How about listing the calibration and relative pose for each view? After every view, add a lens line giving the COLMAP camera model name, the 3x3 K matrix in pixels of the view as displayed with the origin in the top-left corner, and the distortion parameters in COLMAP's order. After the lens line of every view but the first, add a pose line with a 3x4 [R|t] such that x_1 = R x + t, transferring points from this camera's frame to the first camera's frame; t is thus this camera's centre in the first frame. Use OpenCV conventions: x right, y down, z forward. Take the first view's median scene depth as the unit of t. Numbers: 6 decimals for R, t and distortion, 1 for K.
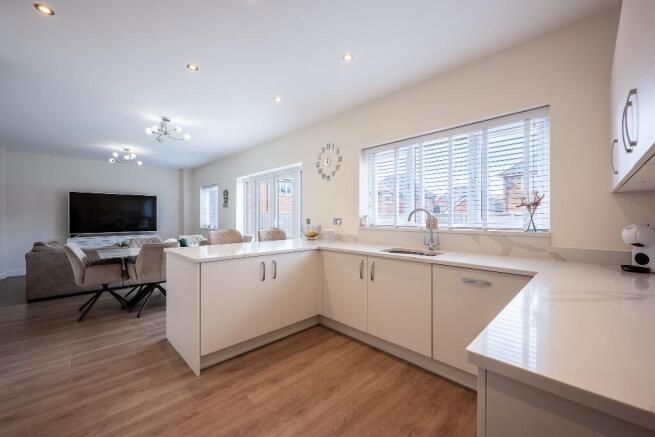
lens RADIAL K [[257.3, 0, 327.7], [0, 257.3, 217.7], [0, 0, 1]] dist [0.003274, -0.000113]
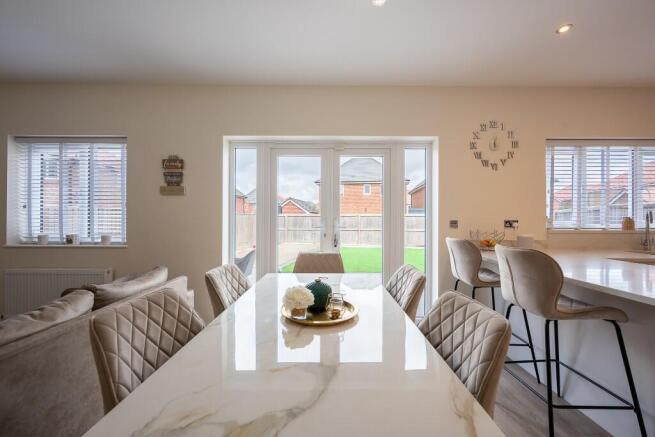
lens RADIAL K [[257.3, 0, 327.2], [0, 257.3, 216.5], [0, 0, 1]] dist [0.003274, -0.000113]
pose [[0.699603, 0.010380, 0.714456, -1.264532], [-0.002264, 0.999922, -0.012311, 0.003318], [-0.714528, 0.006995, 0.699572, 1.189383]]
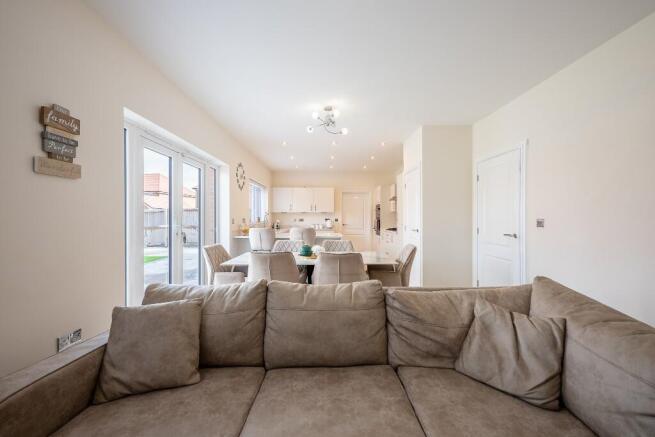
lens RADIAL K [[257.3, 0, 327.8], [0, 257.3, 215.2], [0, 0, 1]] dist [0.003274, -0.000113]
pose [[-0.734721, 0.000370, 0.678370, -1.822868], [0.006208, 0.999962, 0.006179, -0.006189], [-0.678342, 0.008751, -0.734695, 2.413210]]
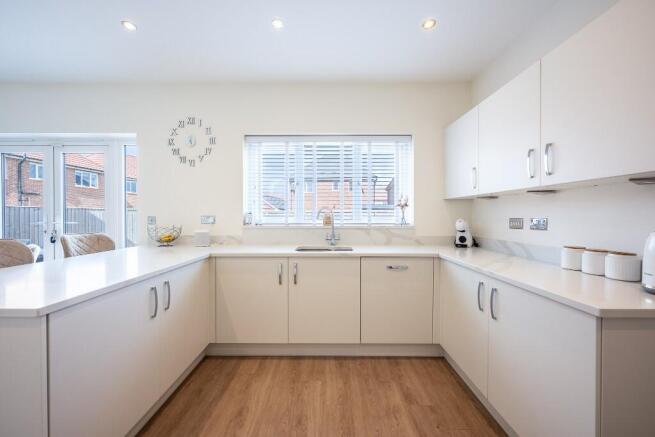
lens RADIAL K [[257.3, 0, 327.5], [0, 257.3, 218.3], [0, 0, 1]] dist [0.003274, -0.000113]
pose [[0.708168, -0.007859, 0.706001, -0.362895], [-0.000282, 0.999935, 0.011414, 0.000926], [-0.706044, -0.008282, 0.708119, 0.257483]]
